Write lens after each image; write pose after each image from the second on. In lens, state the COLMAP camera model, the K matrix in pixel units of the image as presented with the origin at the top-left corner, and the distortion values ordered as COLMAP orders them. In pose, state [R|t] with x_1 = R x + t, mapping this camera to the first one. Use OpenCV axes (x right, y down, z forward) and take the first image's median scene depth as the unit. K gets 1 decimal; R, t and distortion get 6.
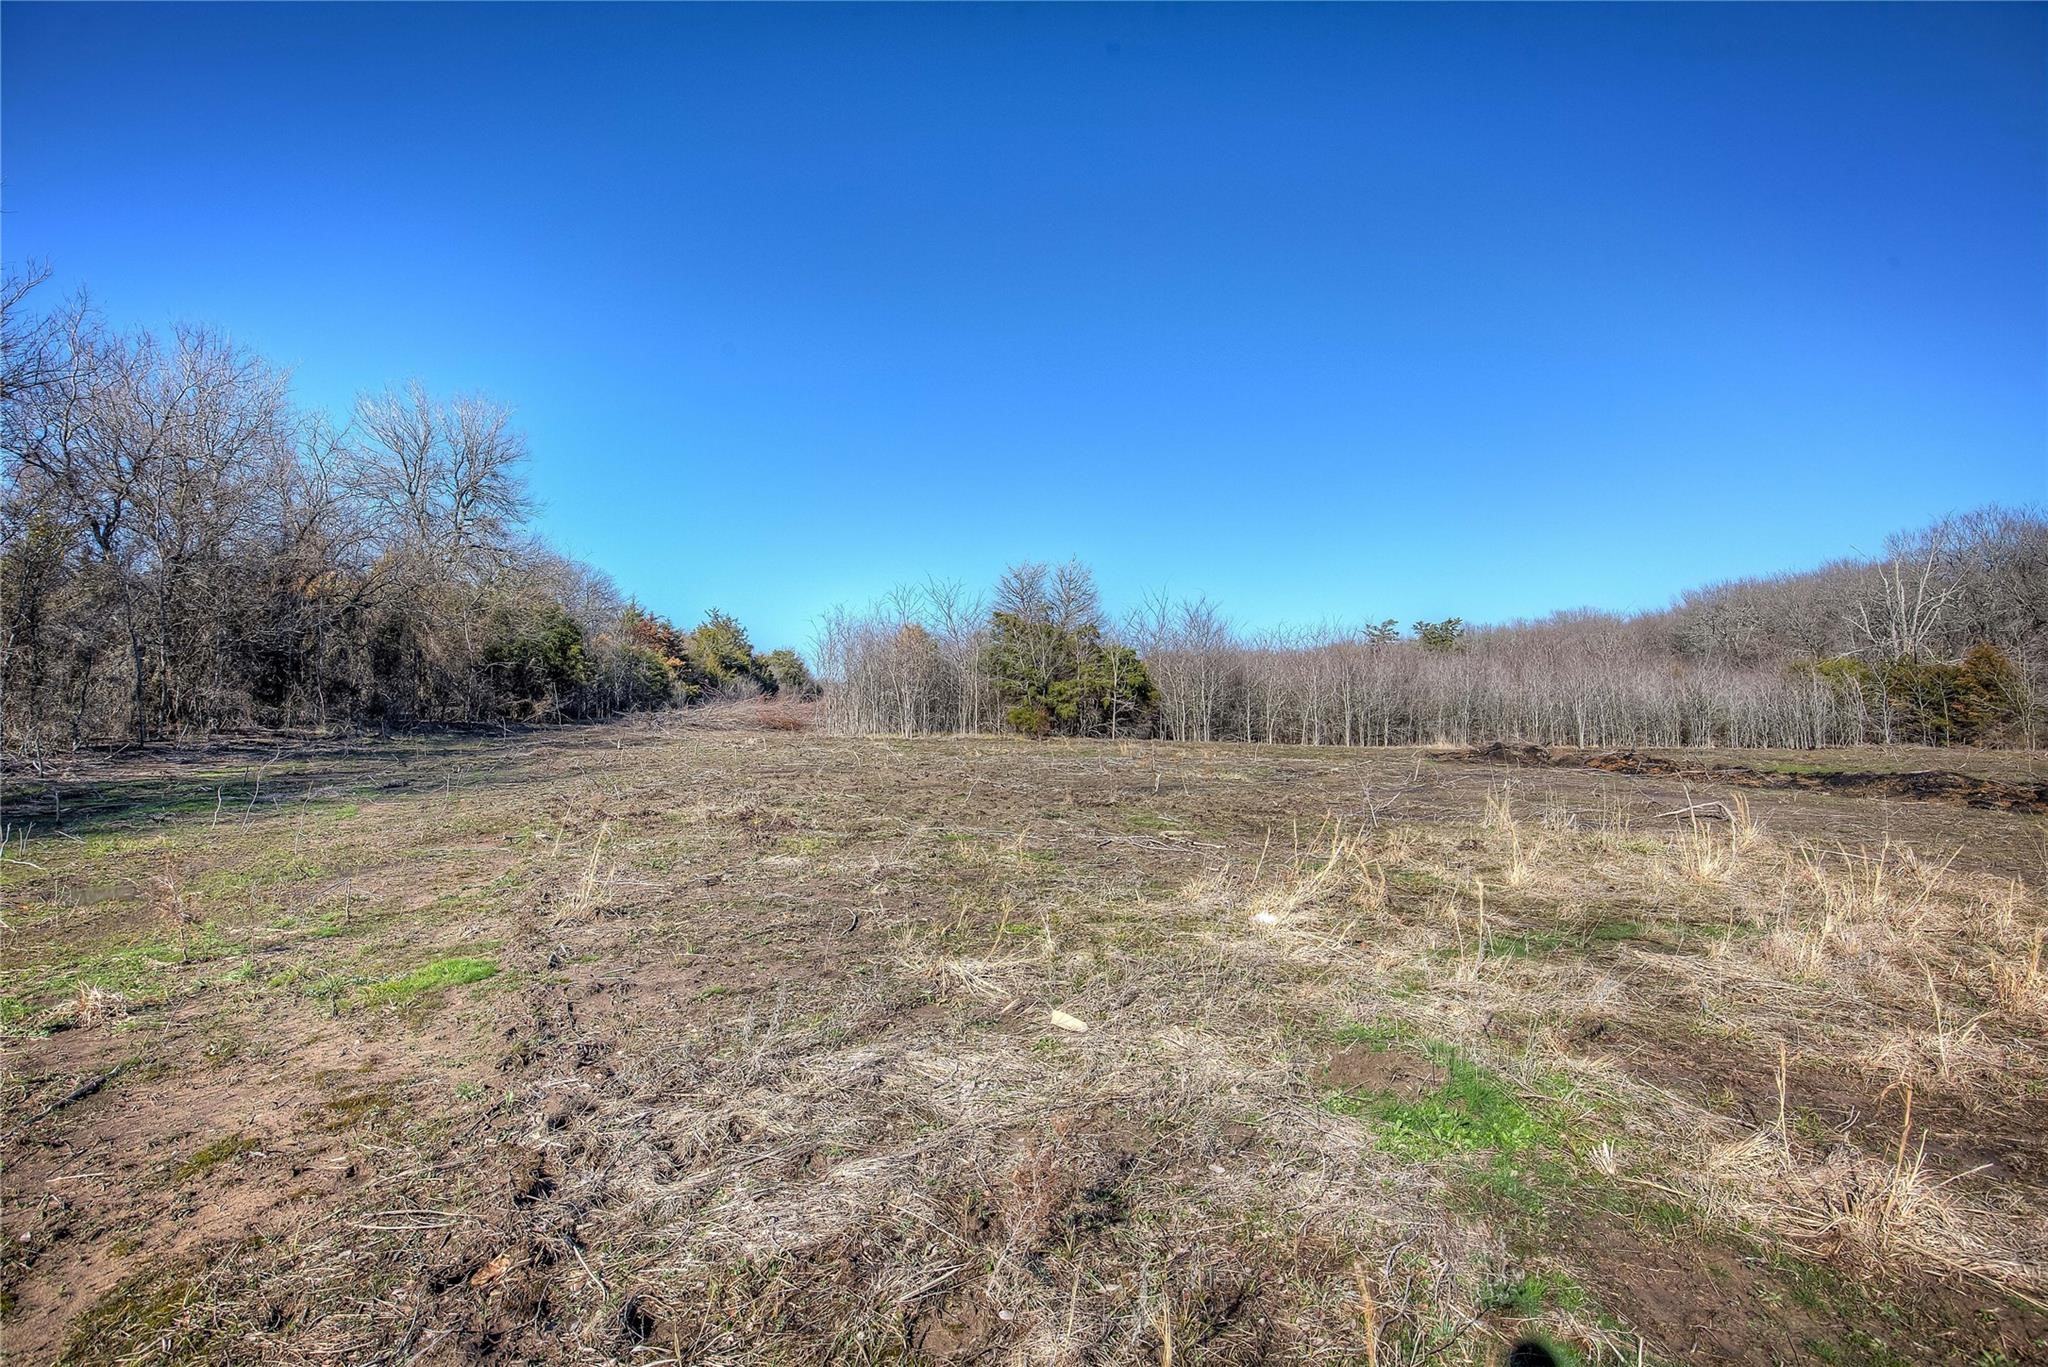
lens RADIAL K [[942.5, 0, 1024.0], [0, 942.5, 683.5], [0, 0, 1]] dist [-0.024495, -0.000148]
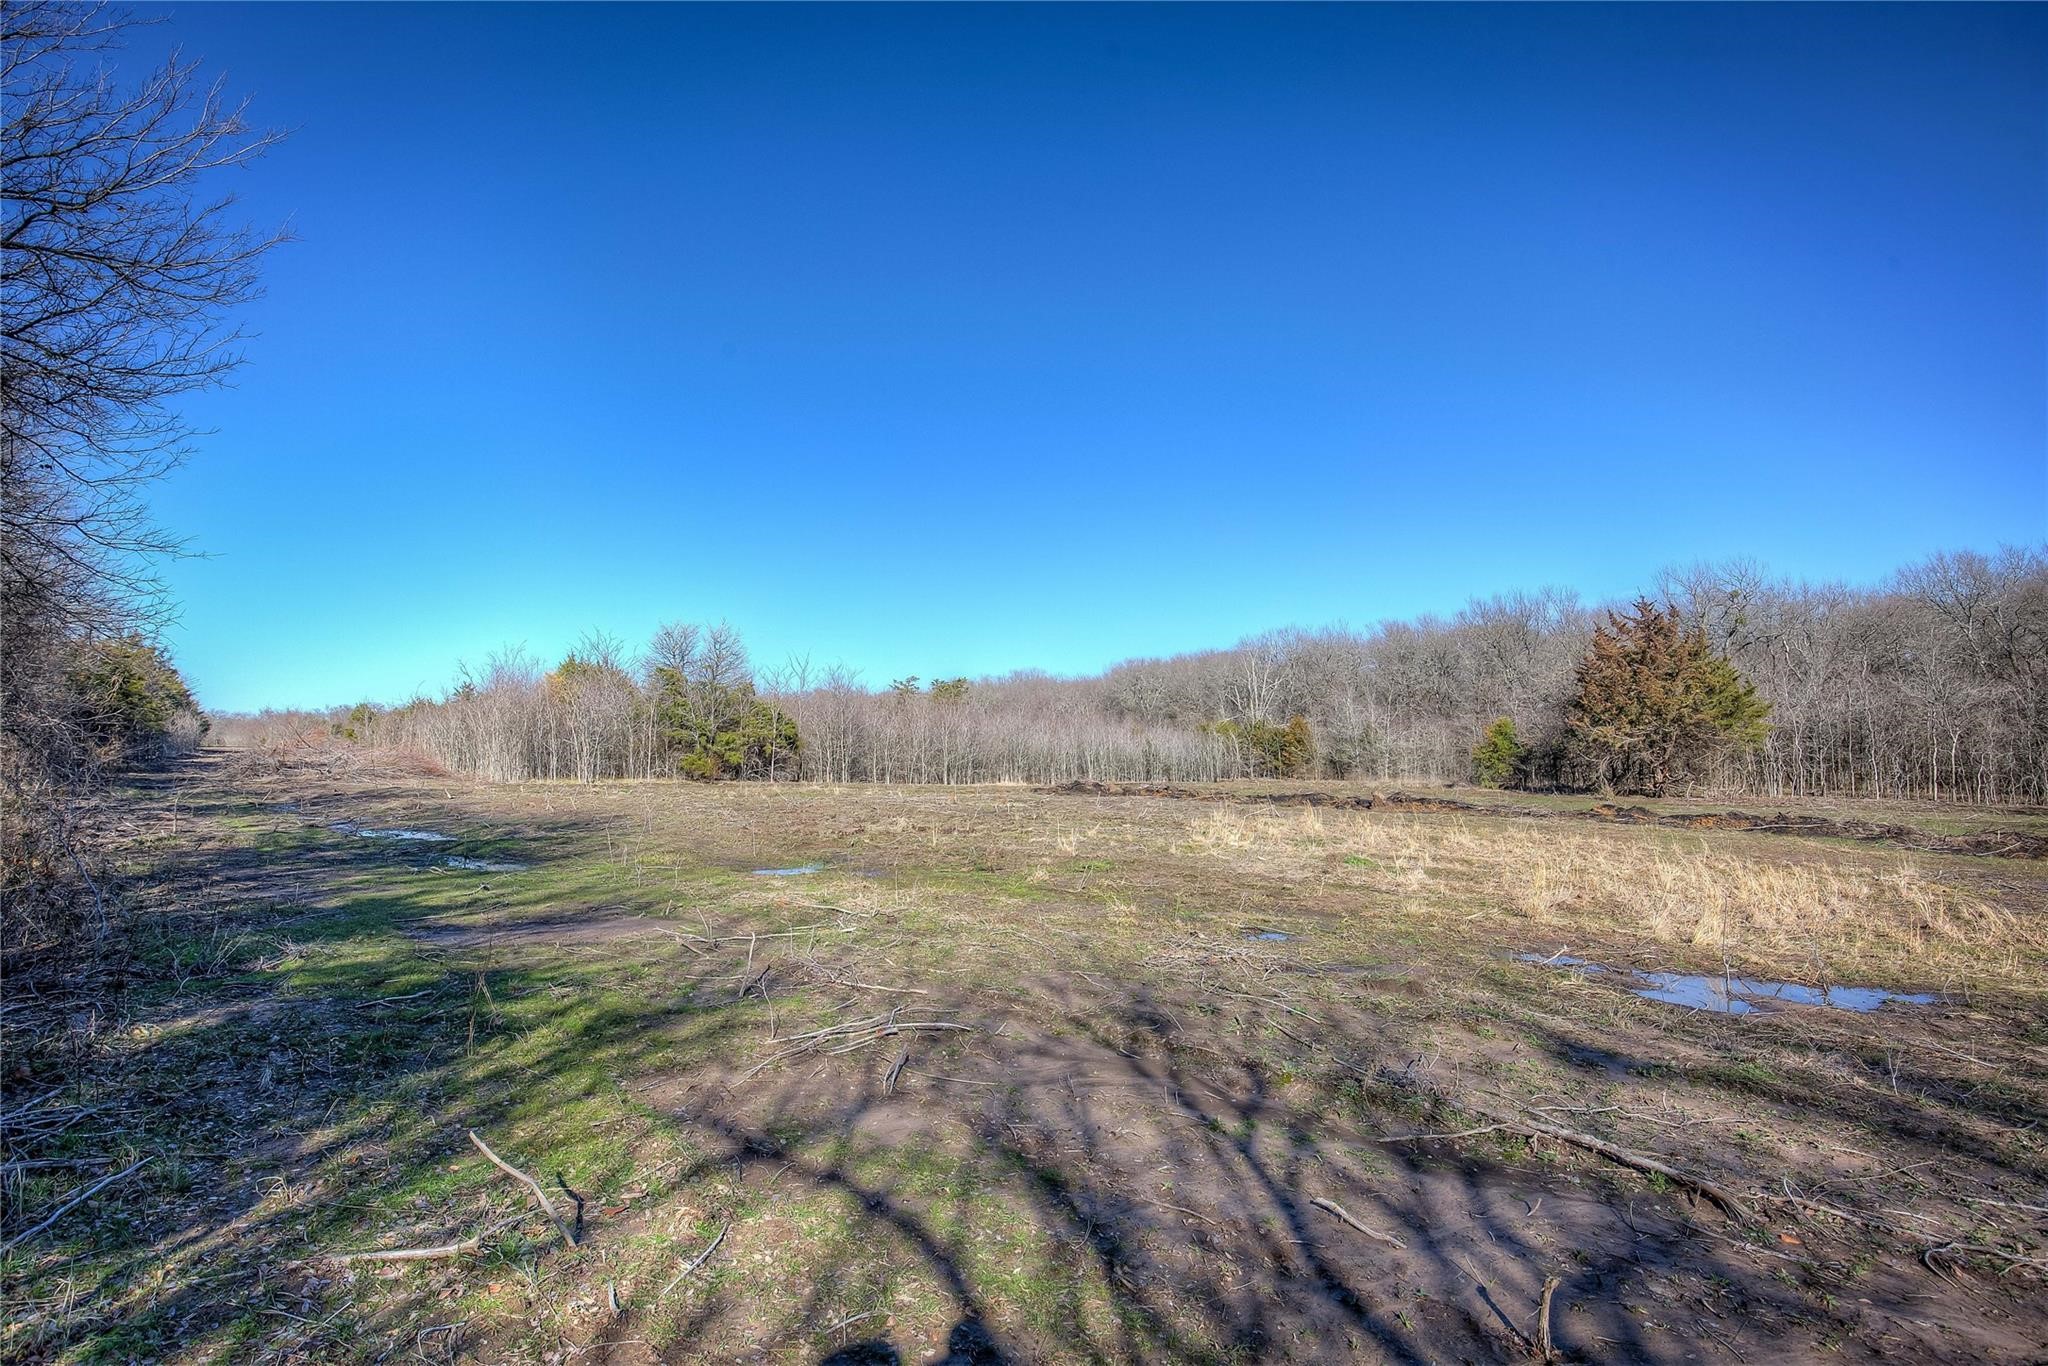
lens RADIAL K [[942.5, 0, 1024.0], [0, 942.5, 683.0], [0, 0, 1]] dist [-0.024495, -0.000148]
pose [[0.844149, 0.039570, 0.534646, -0.254242], [-0.017733, 0.998788, -0.045922, -0.015256], [-0.535815, 0.029284, 0.843828, -0.151537]]
